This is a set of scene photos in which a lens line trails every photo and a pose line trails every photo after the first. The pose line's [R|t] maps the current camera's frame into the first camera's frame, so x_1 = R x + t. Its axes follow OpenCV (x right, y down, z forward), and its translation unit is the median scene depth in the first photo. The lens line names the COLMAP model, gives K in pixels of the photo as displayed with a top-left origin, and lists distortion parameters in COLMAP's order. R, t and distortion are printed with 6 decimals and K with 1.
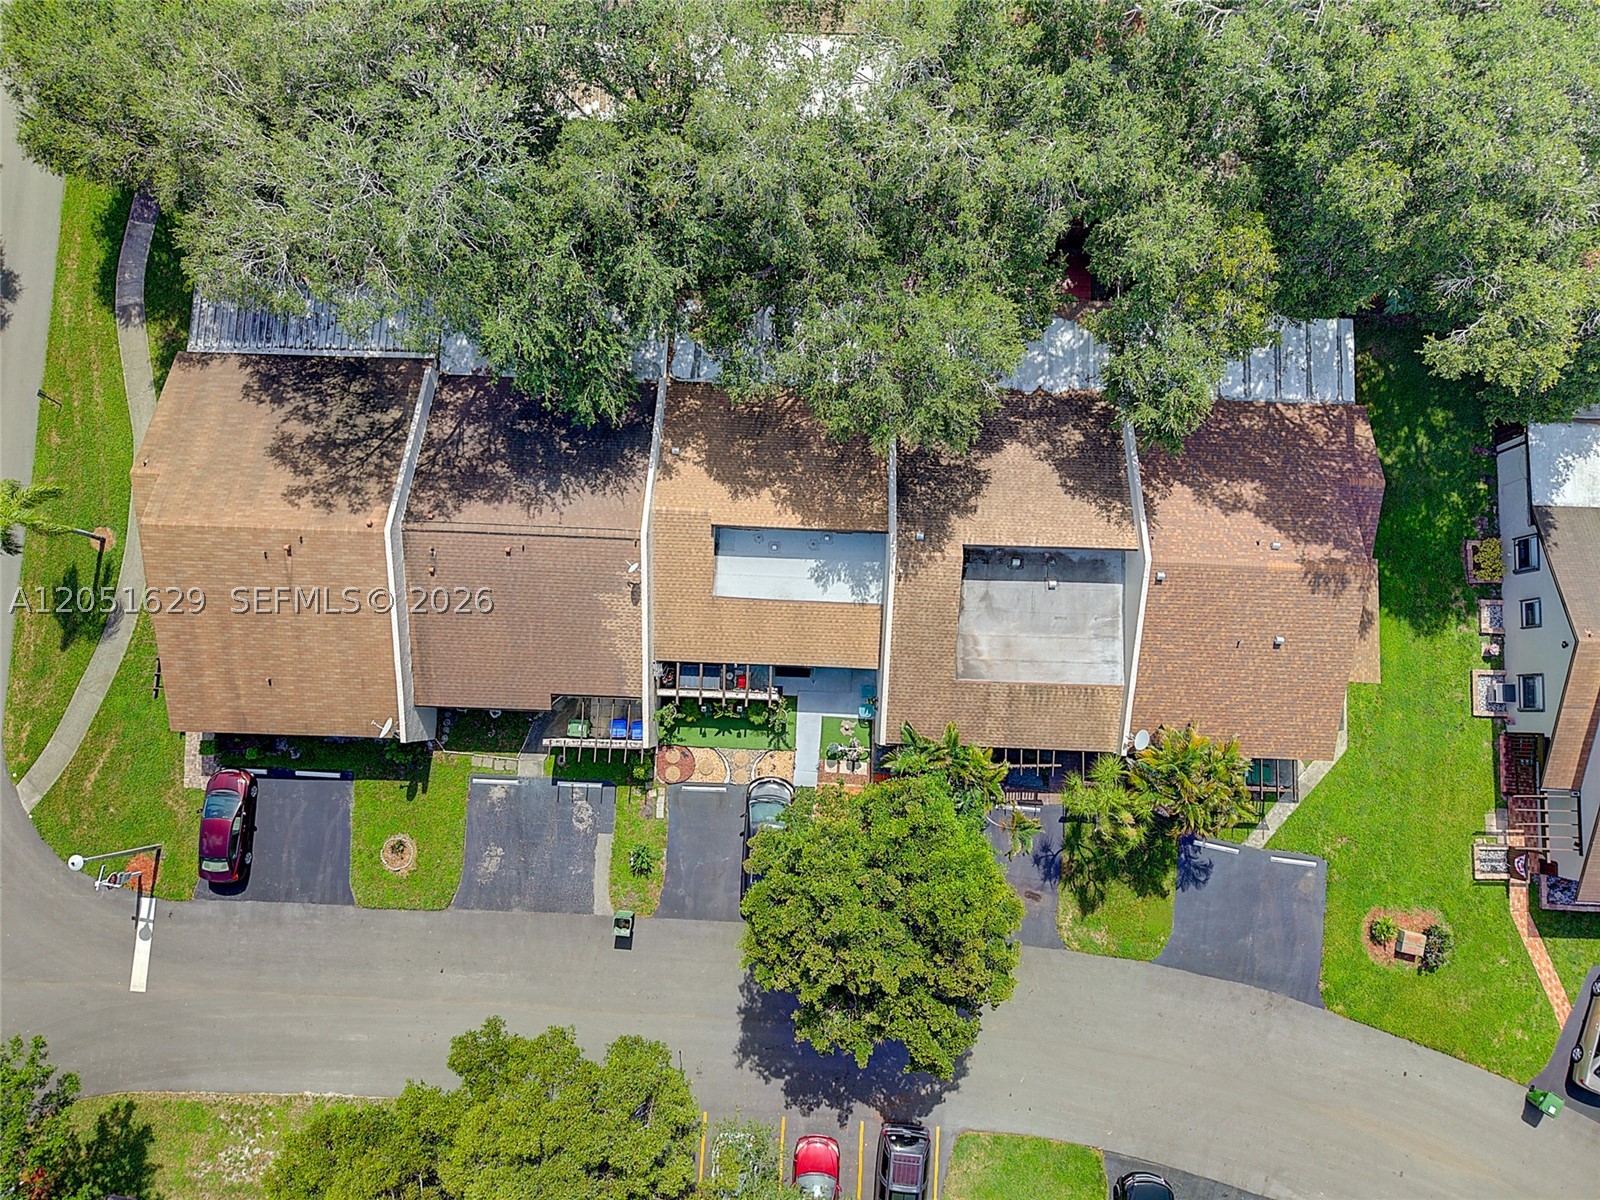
lens RADIAL K [[1079.9, 0, 802.3], [0, 1079.9, 607.3], [0, 0, 1]] dist [0.029246, -0.026058]
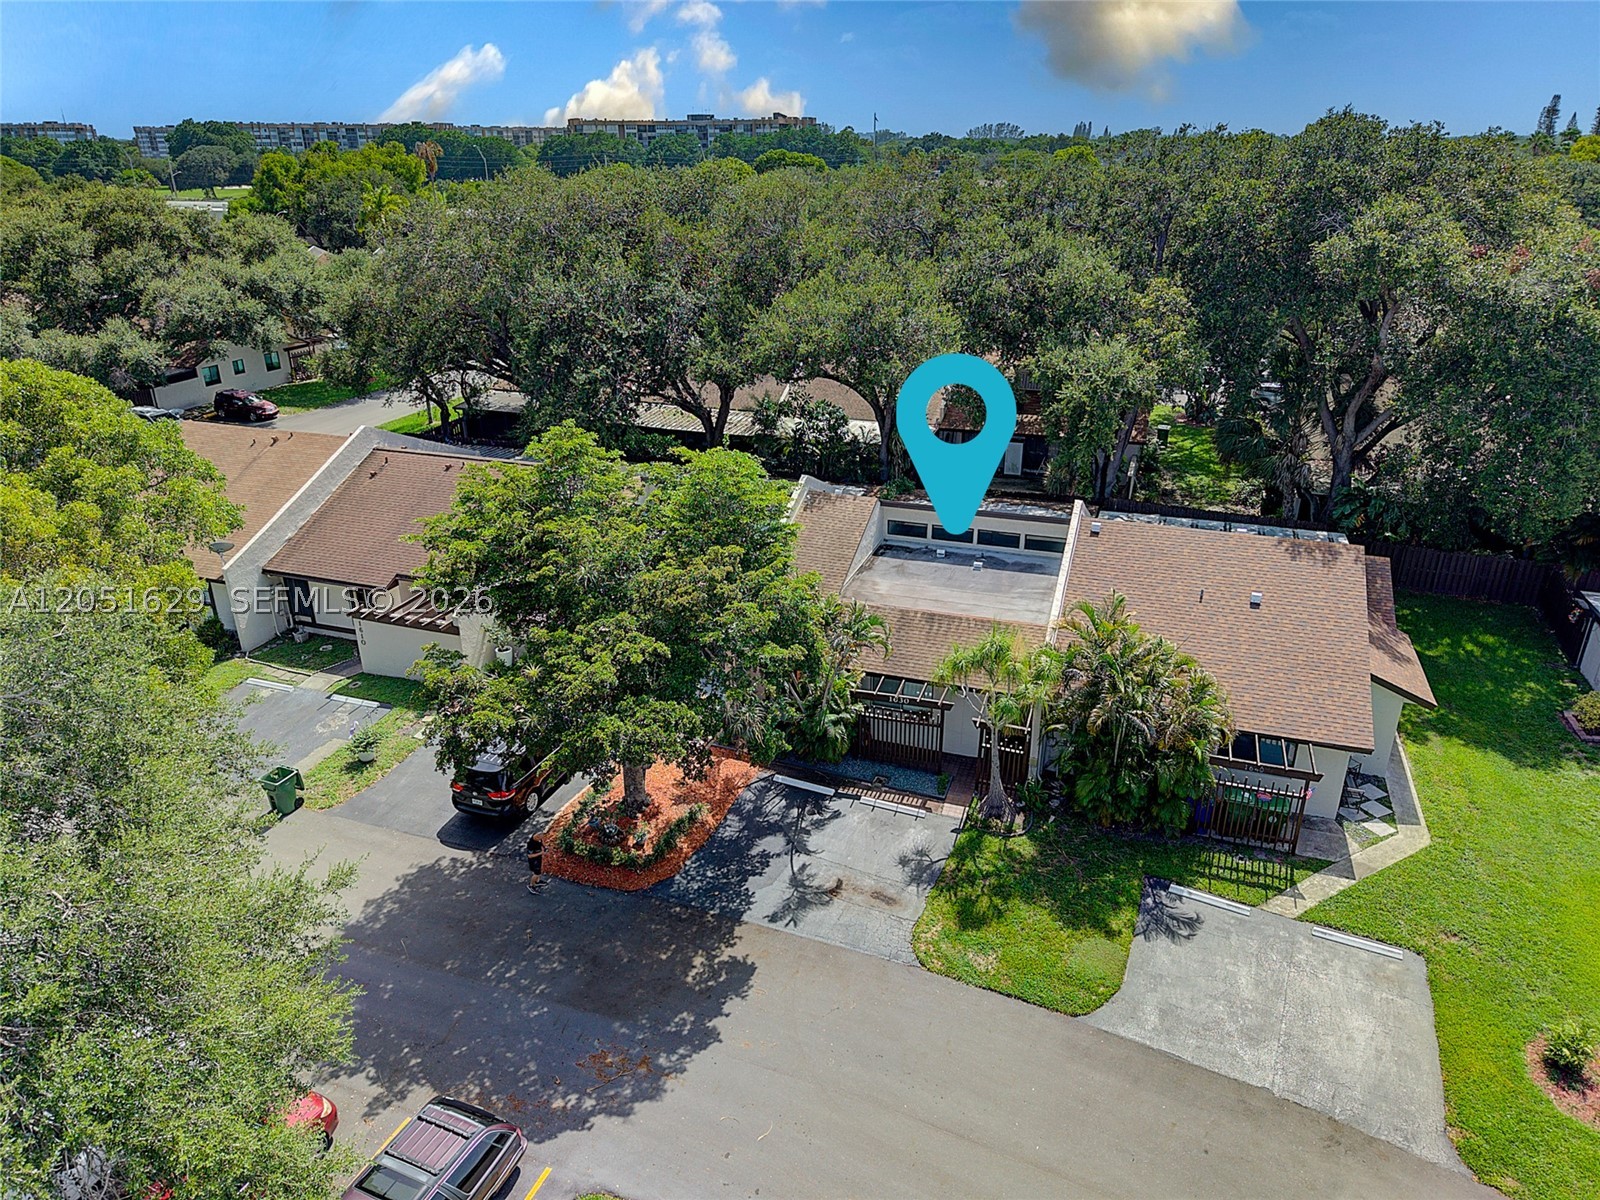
lens RADIAL K [[1079.9, 0, 802.3], [0, 1079.9, 607.3], [0, 0, 1]] dist [0.029246, -0.026058]
pose [[0.955388, 0.116260, -0.271510, 0.314241], [-0.293981, 0.462866, -0.836260, 0.704949], [0.028449, 0.878771, 0.476395, 0.579793]]
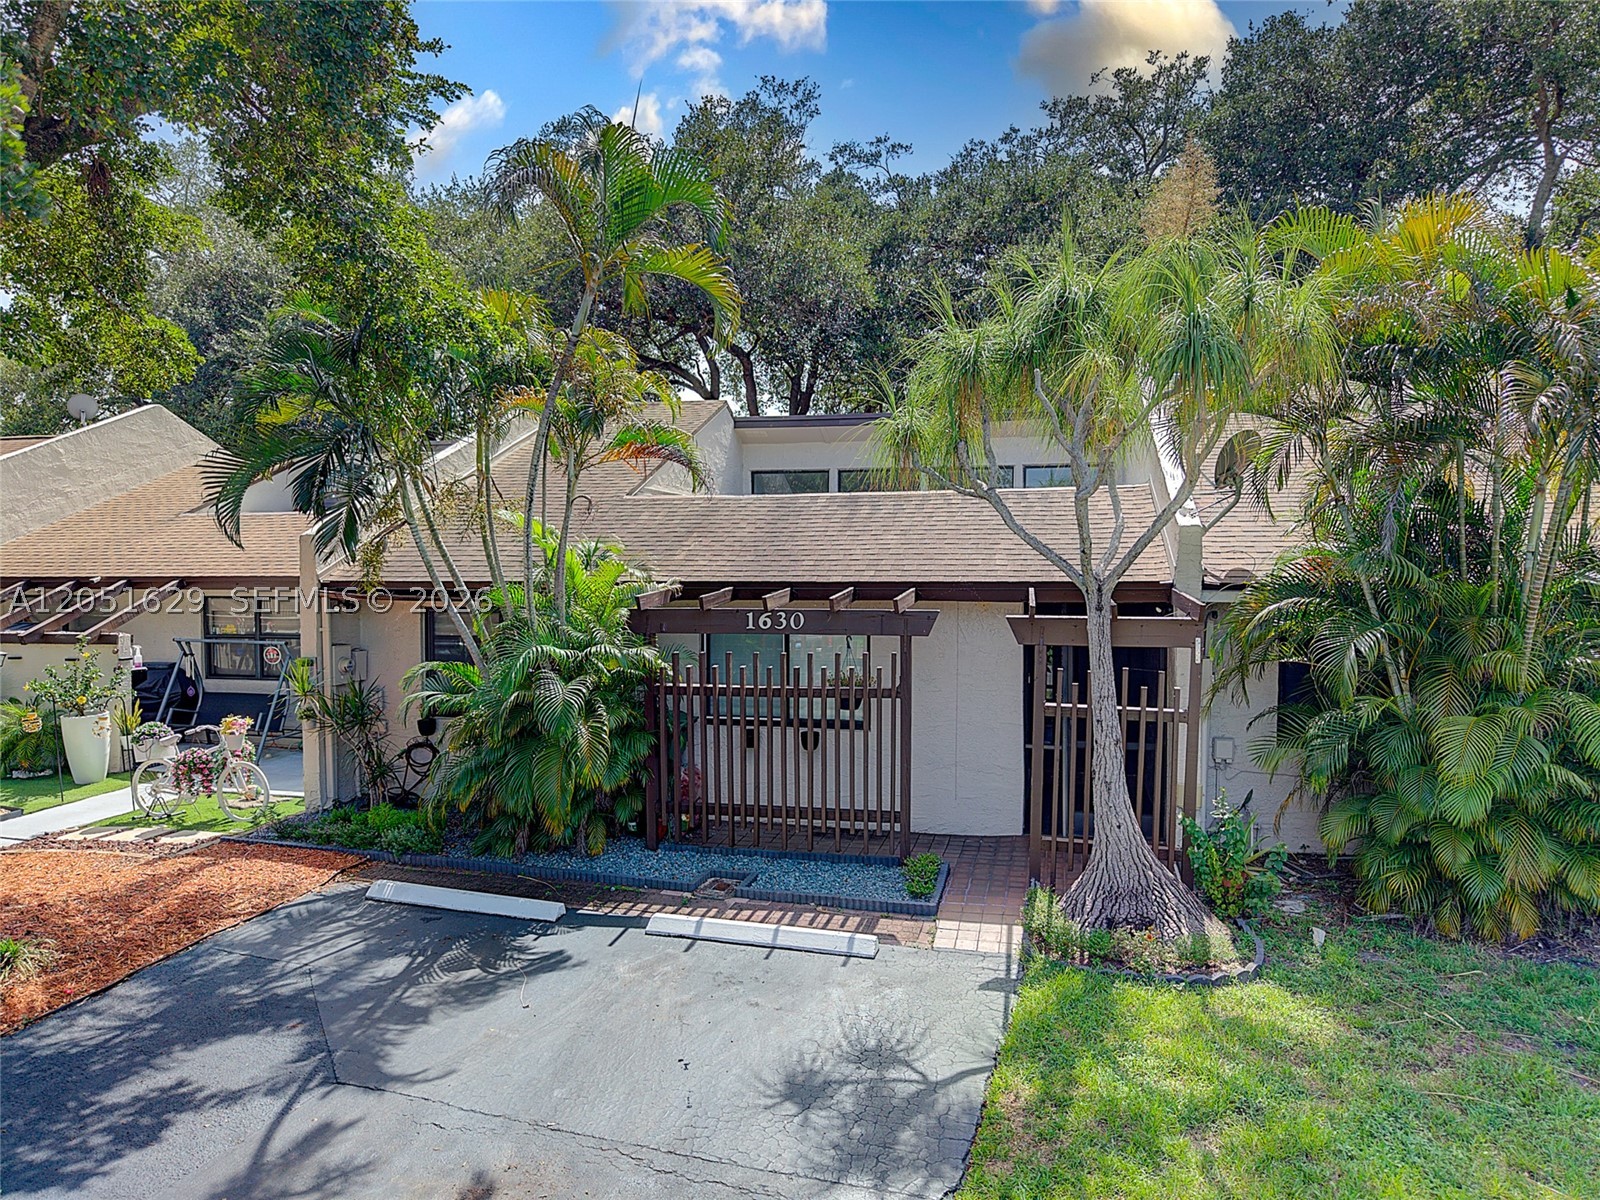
lens RADIAL K [[1079.9, 0, 802.3], [0, 1079.9, 607.3], [0, 0, 1]] dist [0.029246, -0.026058]
pose [[0.980130, 0.001313, -0.198354, 0.245368], [-0.196960, 0.124991, -0.972412, 0.362705], [0.023516, 0.992157, 0.122766, 0.927935]]
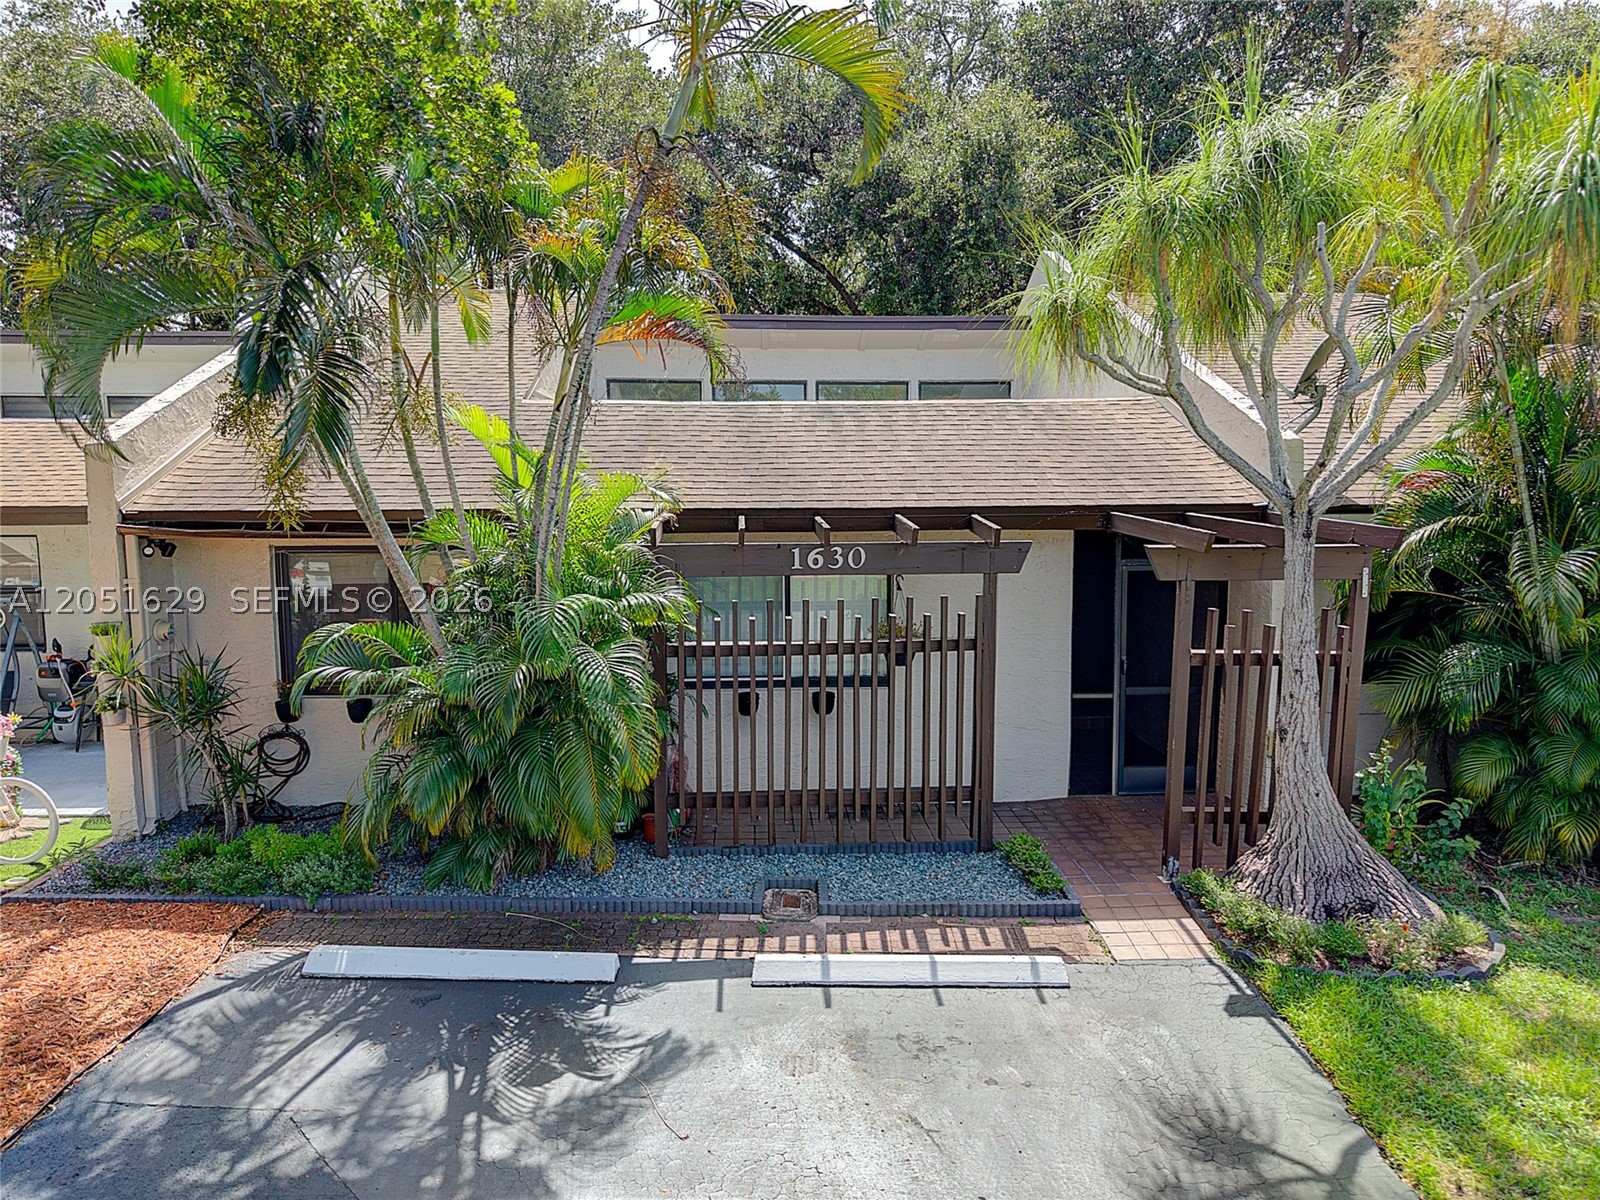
lens RADIAL K [[1079.9, 0, 802.3], [0, 1079.9, 607.3], [0, 0, 1]] dist [0.029246, -0.026058]
pose [[0.996822, -0.018336, 0.077518, 0.176317], [0.079590, 0.189309, -0.978687, 0.318636], [0.003271, 0.981746, 0.190166, 0.932657]]
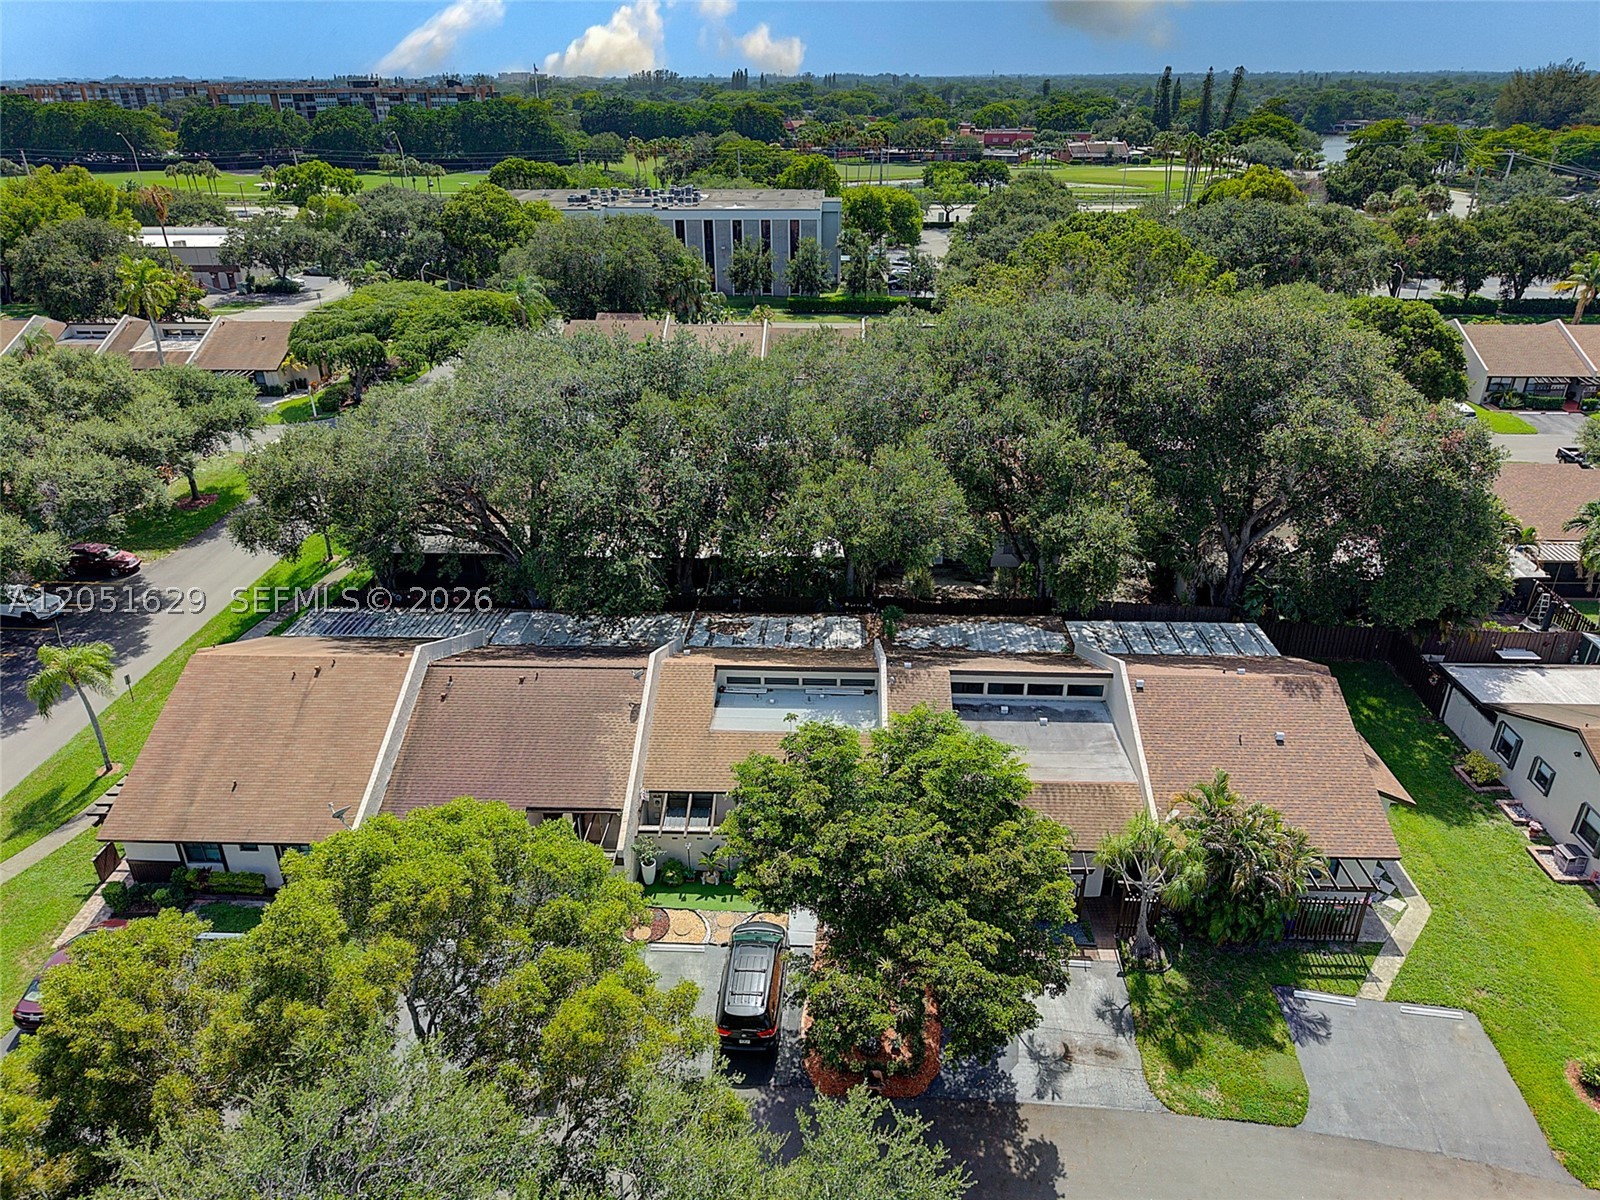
lens RADIAL K [[1091.9, 0, 804.6], [0, 1091.9, 601.4], [0, 0, 1]] dist [0.004975, -0.002328]
pose [[0.999999, -0.000634, -0.001607, 0.007305], [-0.001046, 0.518293, -0.855202, 0.752100], [0.001375, 0.855203, 0.518292, 0.346608]]
